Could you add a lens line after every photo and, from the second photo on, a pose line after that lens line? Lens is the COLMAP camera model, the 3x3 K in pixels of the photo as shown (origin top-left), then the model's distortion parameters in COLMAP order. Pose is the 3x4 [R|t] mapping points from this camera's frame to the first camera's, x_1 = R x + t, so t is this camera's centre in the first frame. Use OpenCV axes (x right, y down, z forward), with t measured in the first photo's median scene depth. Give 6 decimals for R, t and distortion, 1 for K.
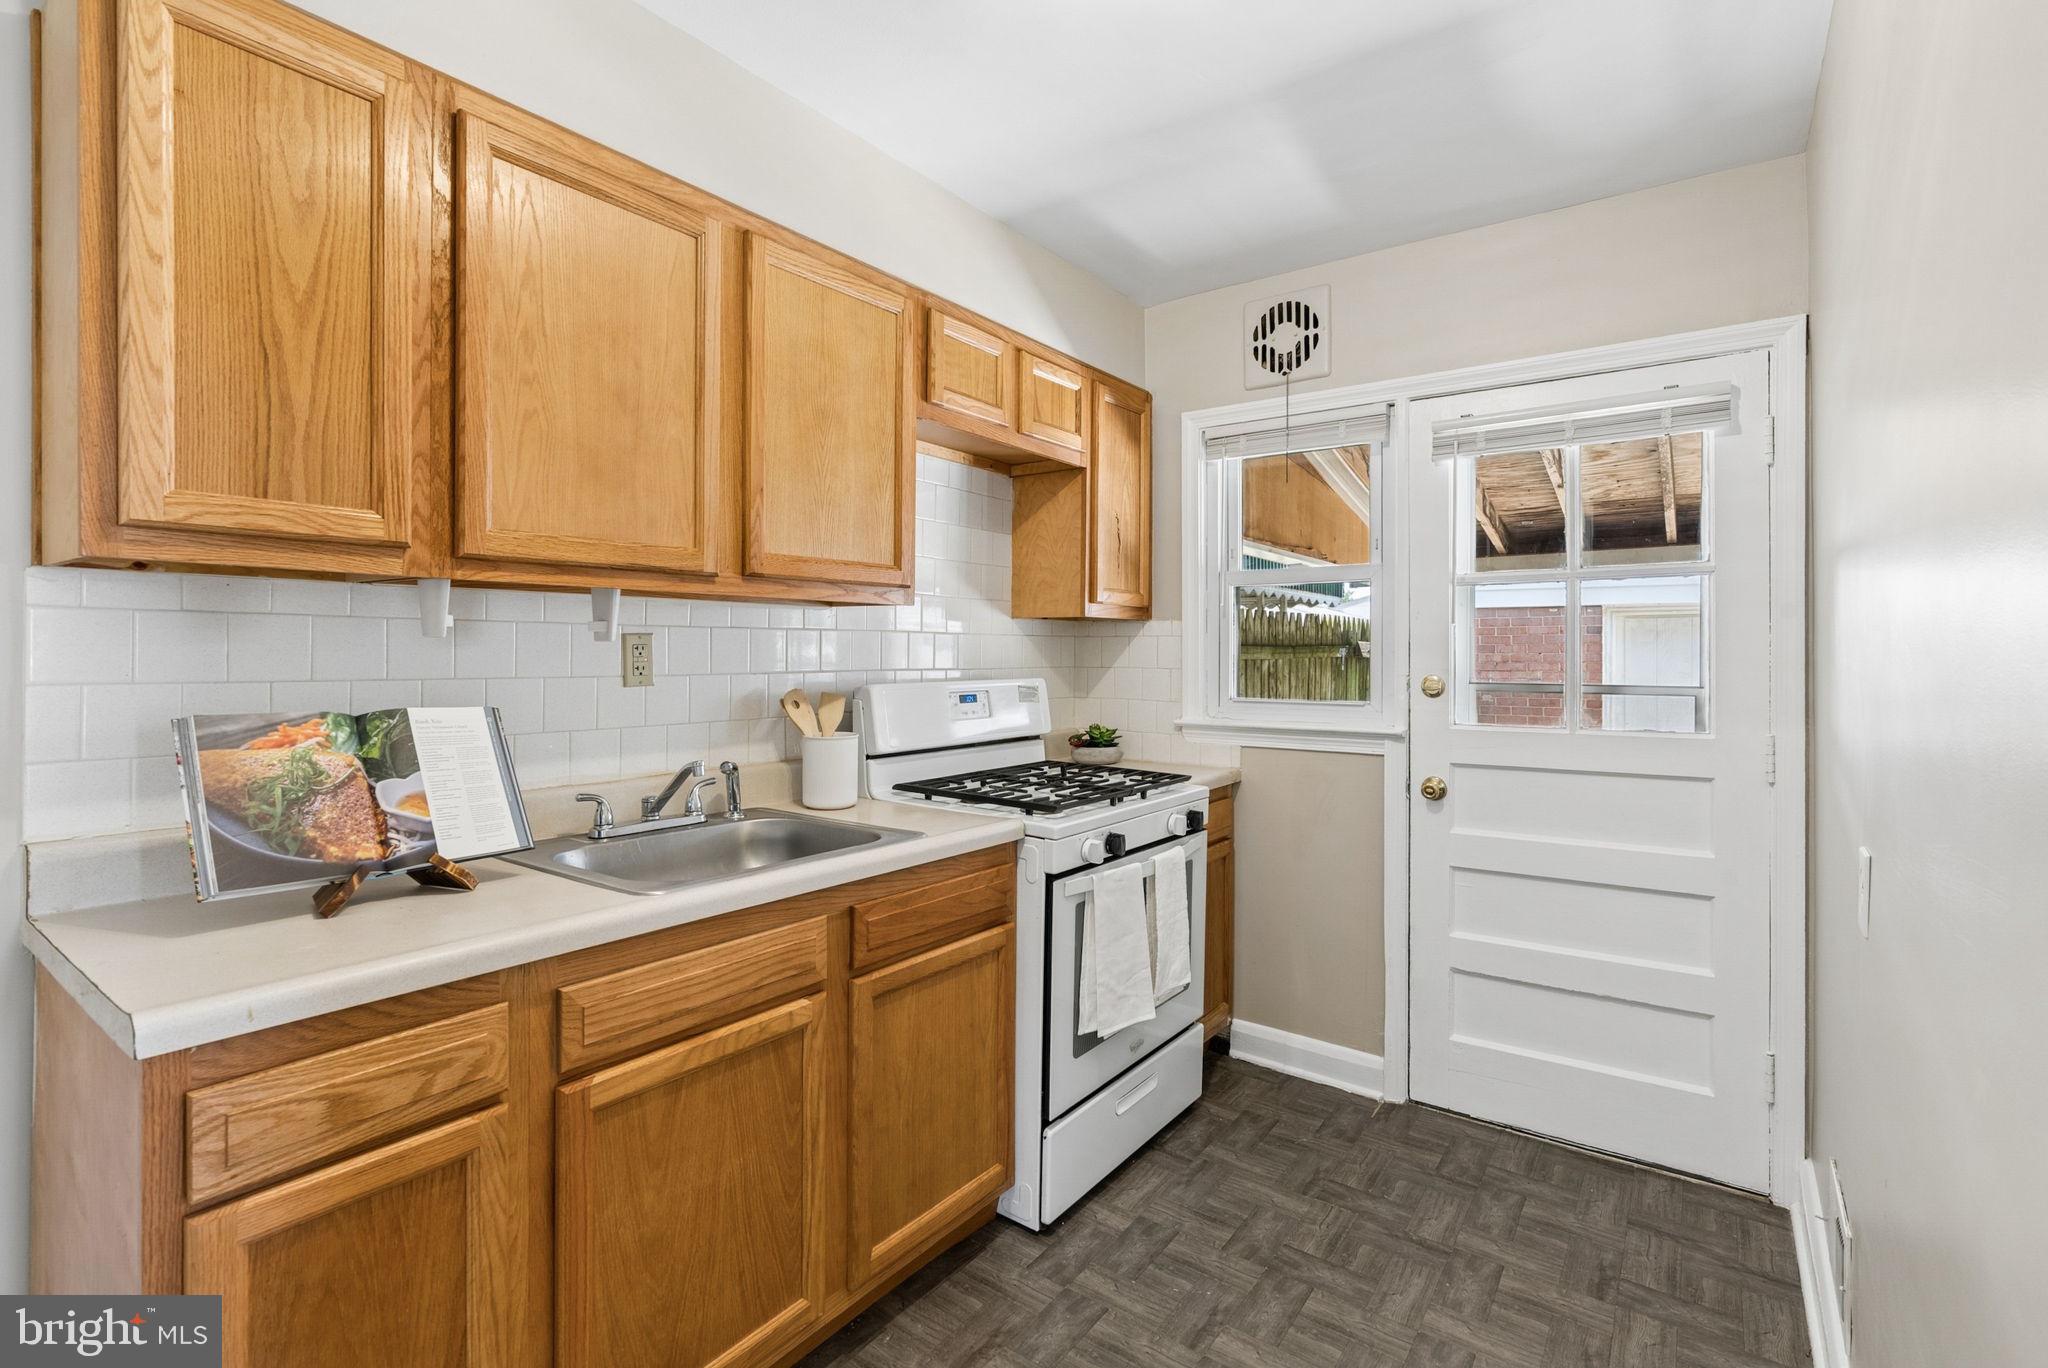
lens RADIAL K [[948.4, 0, 1030.8], [0, 948.4, 651.2], [0, 0, 1]] dist [-0.002146, -0.000265]
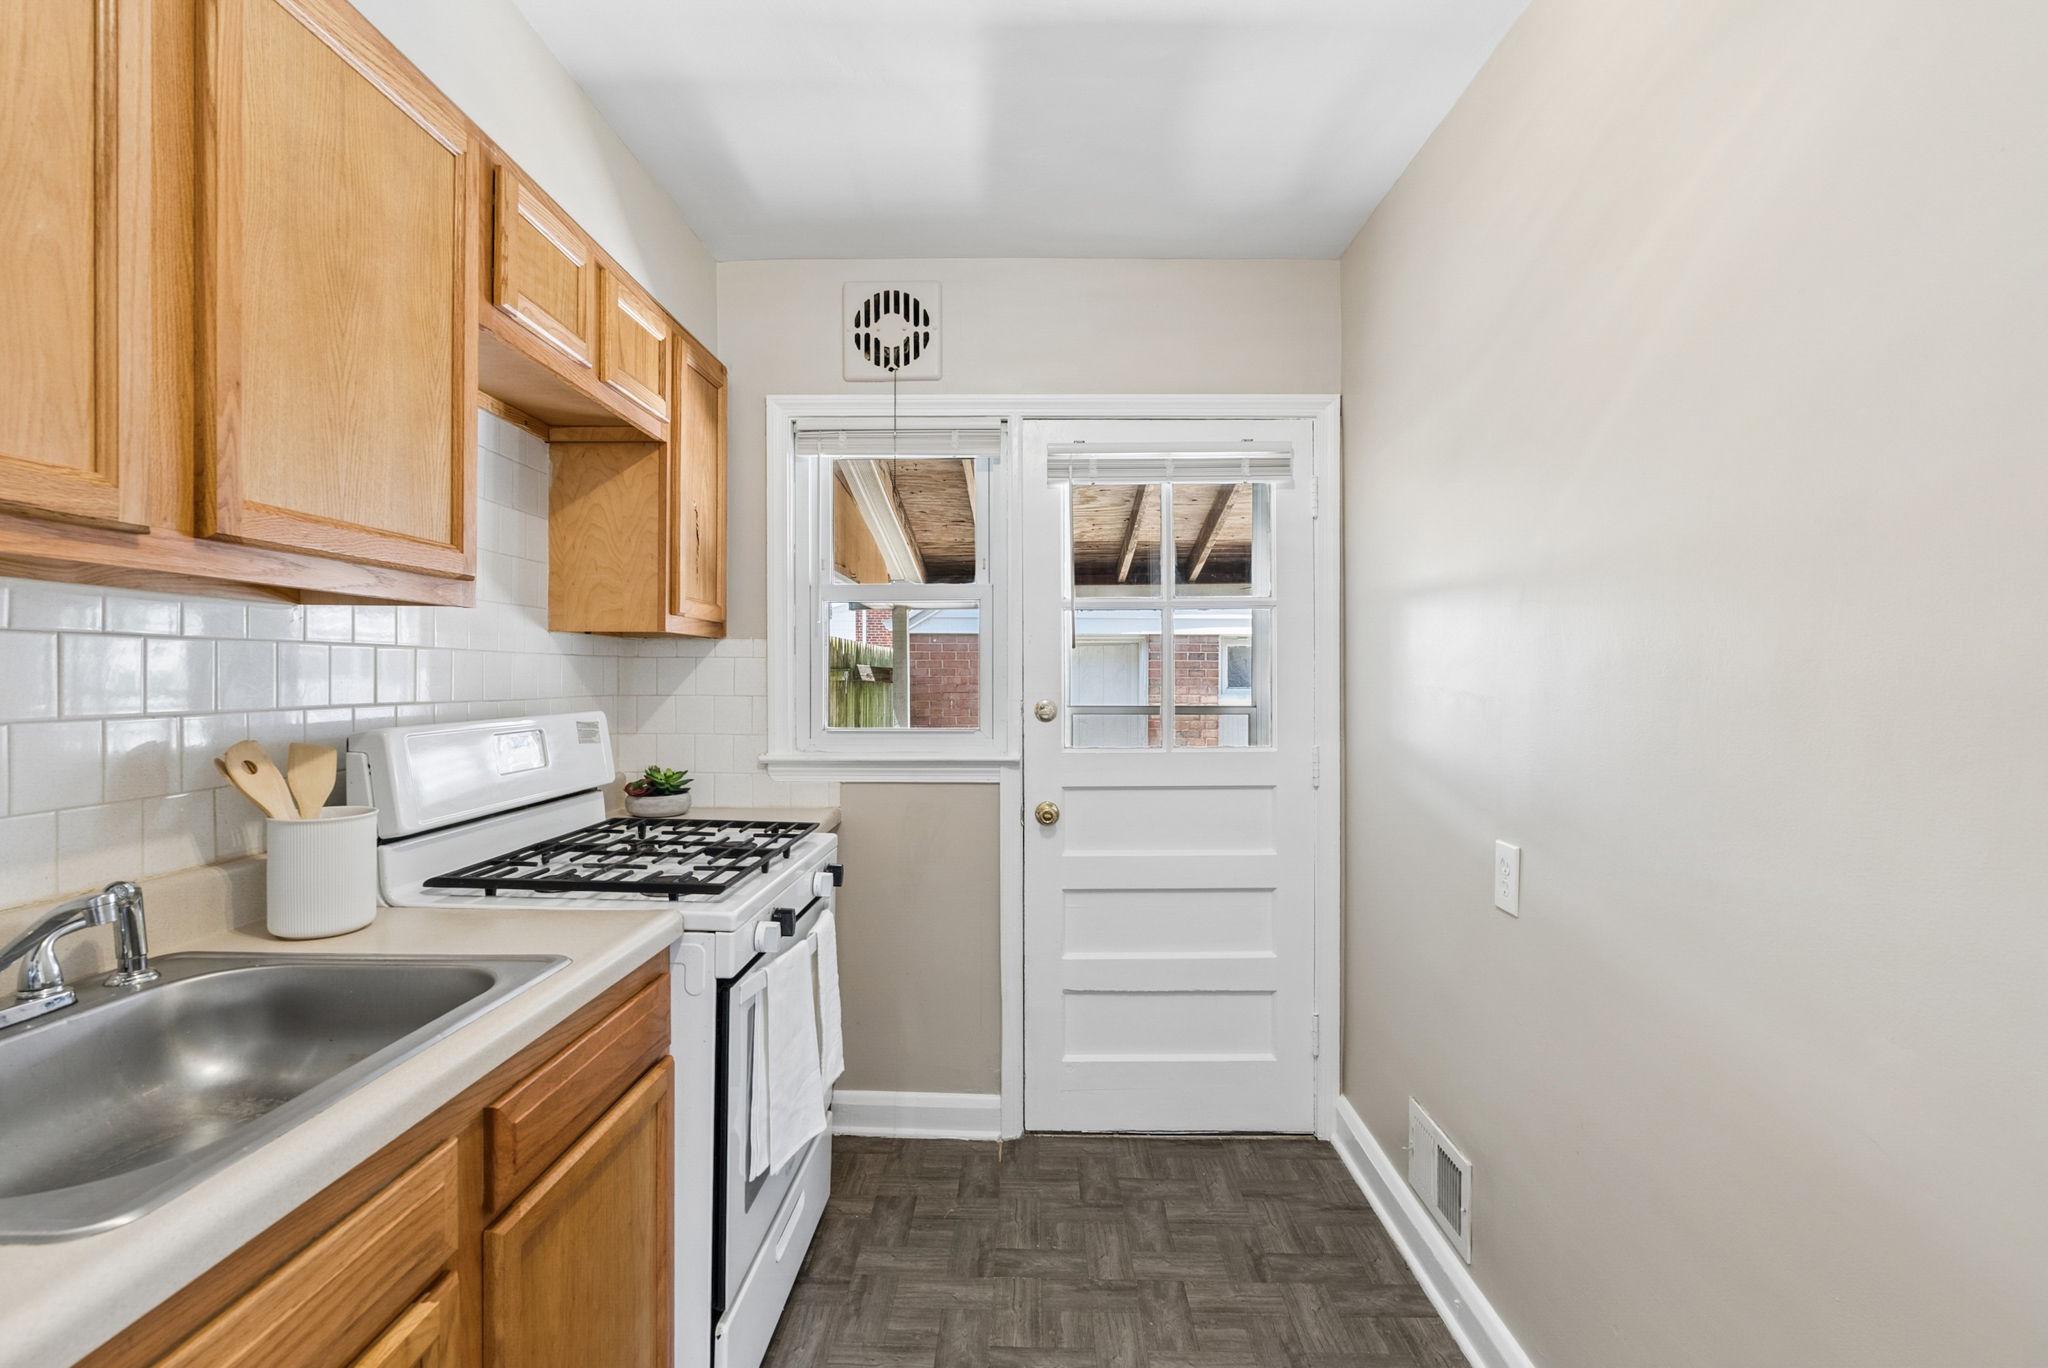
lens RADIAL K [[936.0, 0, 1021.8], [0, 936.0, 679.2], [0, 0, 1]] dist [-0.011945, 0.006031]
pose [[0.818629, -0.004004, 0.574309, -0.205614], [0.000810, 0.999983, 0.005817, -0.001659], [-0.574322, -0.004297, 0.818618, 0.274699]]
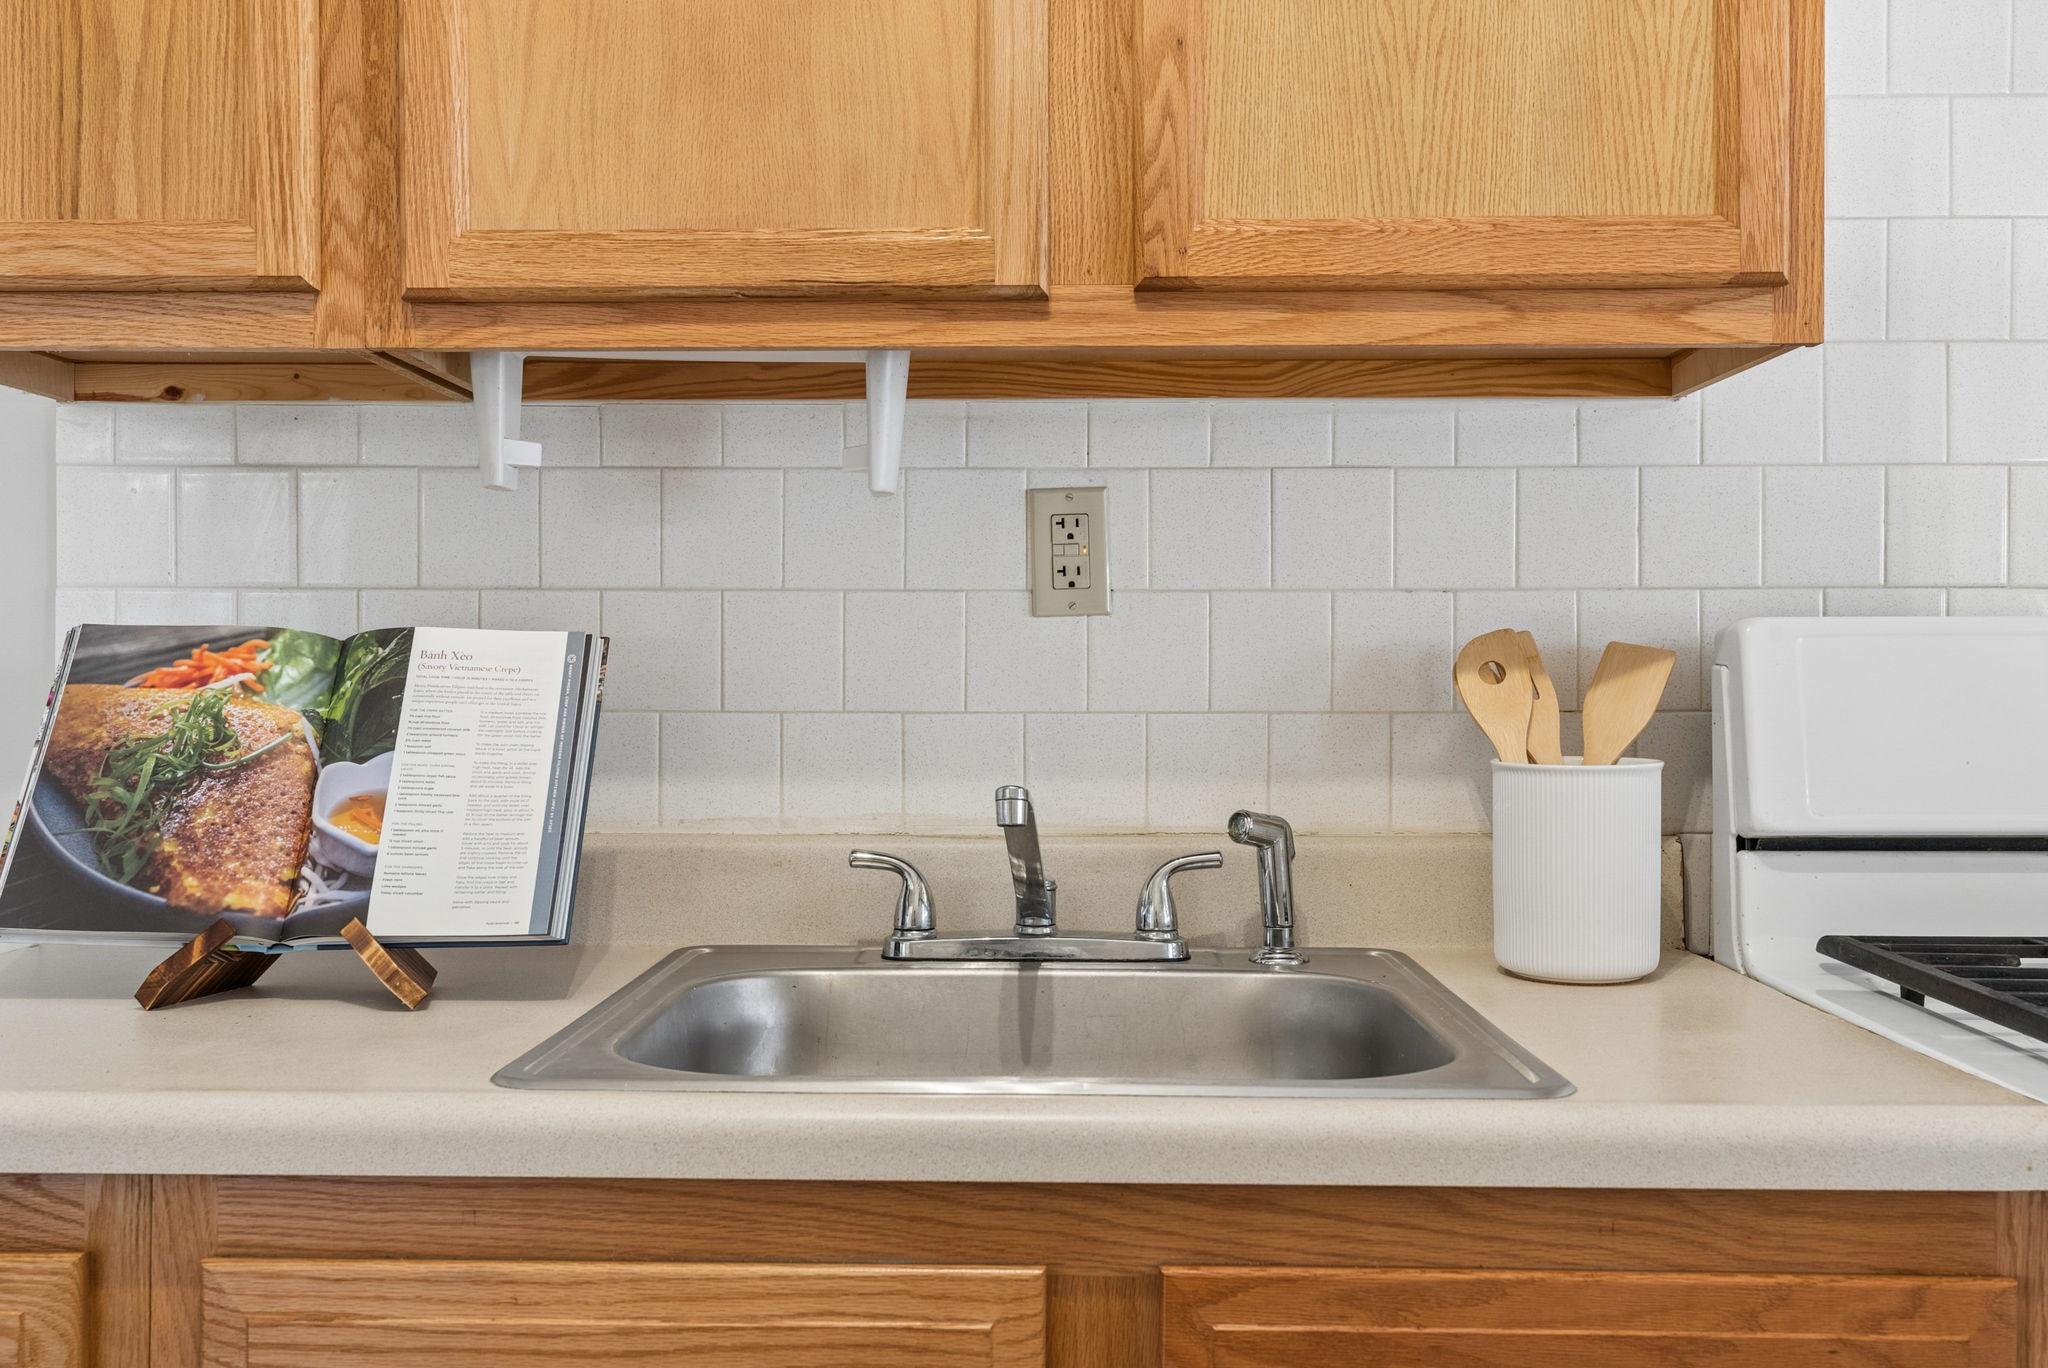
lens RADIAL K [[1813.5, 0, 1028.0], [0, 1813.5, 683.0], [0, 0, 1]] dist [-0.003699, 0.007759]
pose [[0.582869, -0.001682, -0.812565, 0.219332], [0.002994, 0.999996, 0.000077, 0.065590], [0.812561, -0.002478, 0.582871, 0.513296]]
